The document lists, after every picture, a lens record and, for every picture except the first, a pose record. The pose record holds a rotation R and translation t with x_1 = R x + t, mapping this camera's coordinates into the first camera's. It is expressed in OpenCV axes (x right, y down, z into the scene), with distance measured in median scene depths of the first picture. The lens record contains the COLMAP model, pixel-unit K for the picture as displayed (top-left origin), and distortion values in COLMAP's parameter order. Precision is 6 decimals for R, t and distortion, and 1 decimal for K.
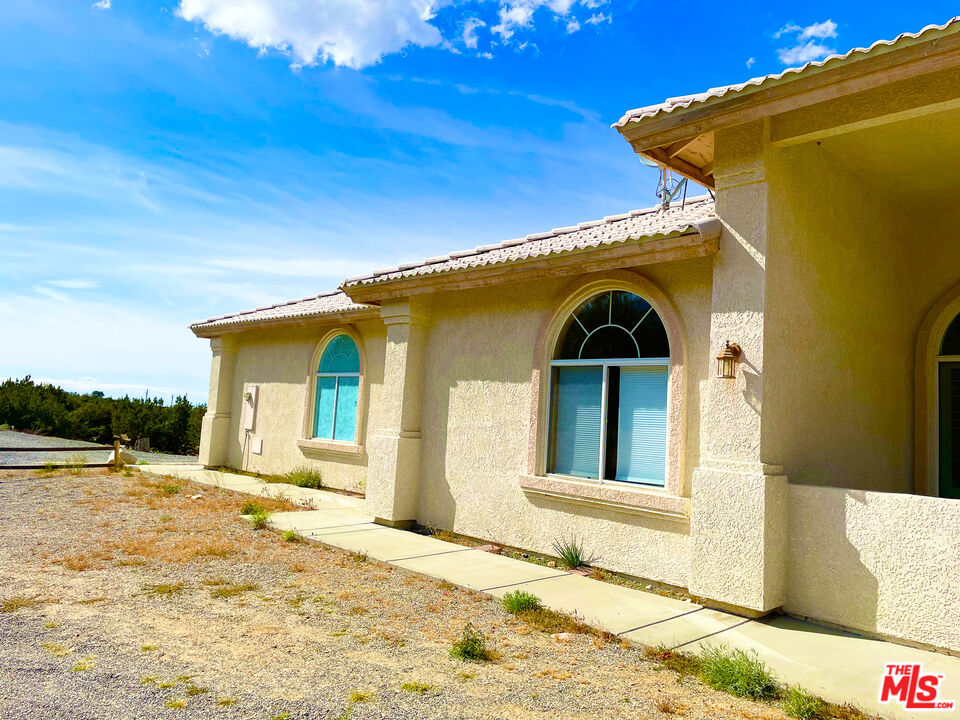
lens RADIAL K [[721.0, 0, 484.6], [0, 721.0, 354.8], [0, 0, 1]] dist [0.035994, -0.005500]
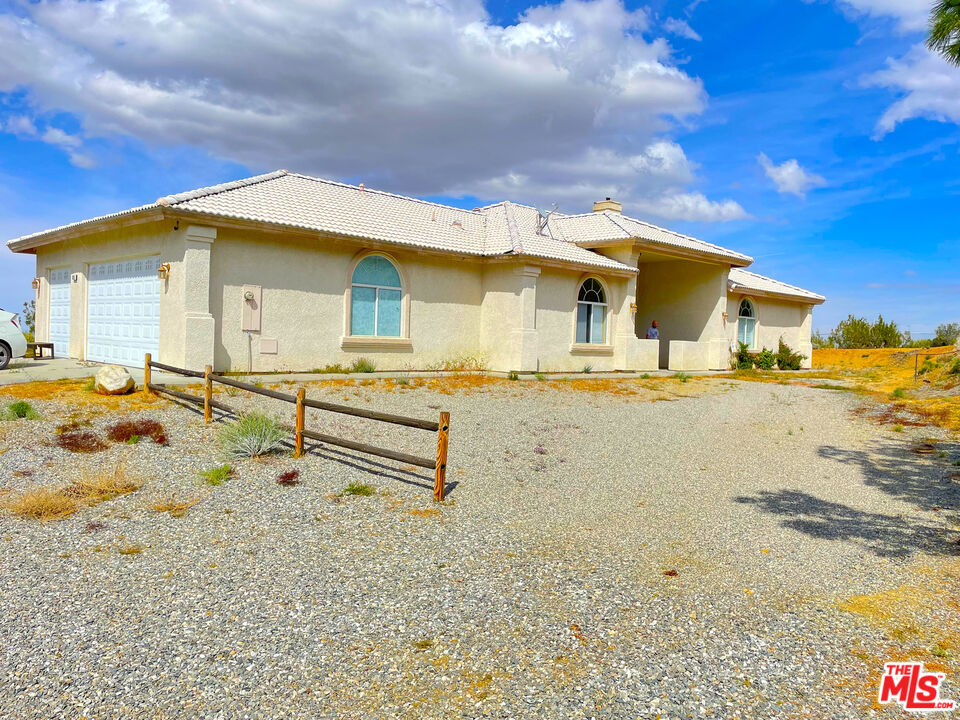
lens RADIAL K [[721.0, 0, 484.6], [0, 721.0, 354.8], [0, 0, 1]] dist [0.035994, -0.005500]
pose [[-0.015507, -0.081660, 0.996540, -2.760093], [-0.122693, 0.989283, 0.079157, 0.038902], [-0.992324, -0.121041, -0.025360, 1.483005]]
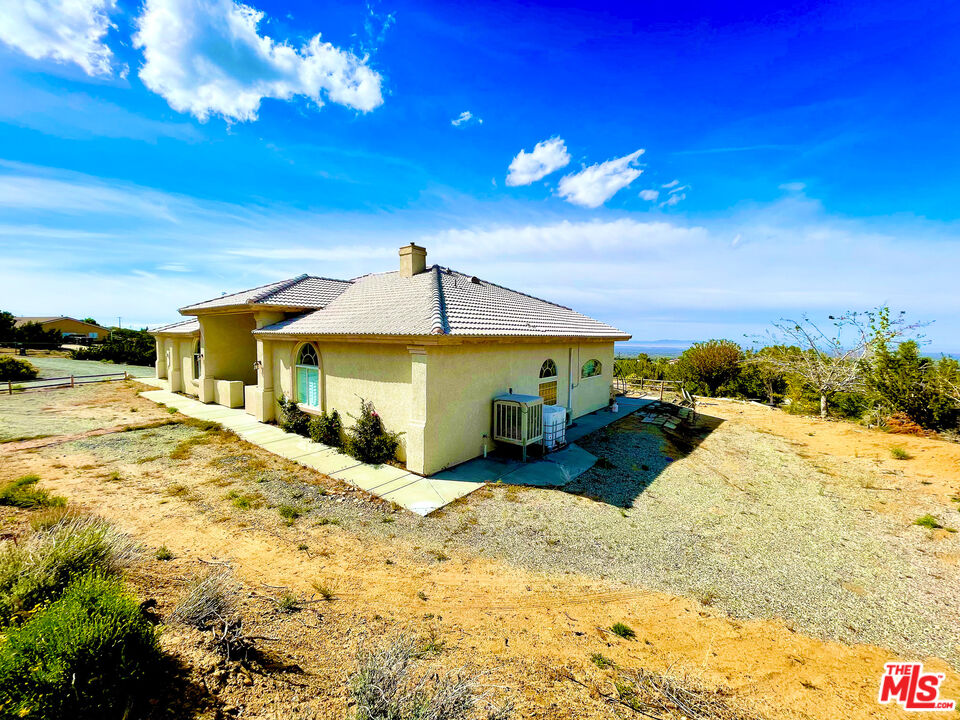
lens RADIAL K [[389.6, 0, 474.9], [0, 389.6, 359.8], [0, 0, 1]] dist [0.025418, -0.009223]
pose [[0.991863, -0.056910, 0.113883, 1.621962], [0.038329, 0.986510, 0.159149, -0.286819], [-0.121404, -0.153489, 0.980664, -1.672910]]
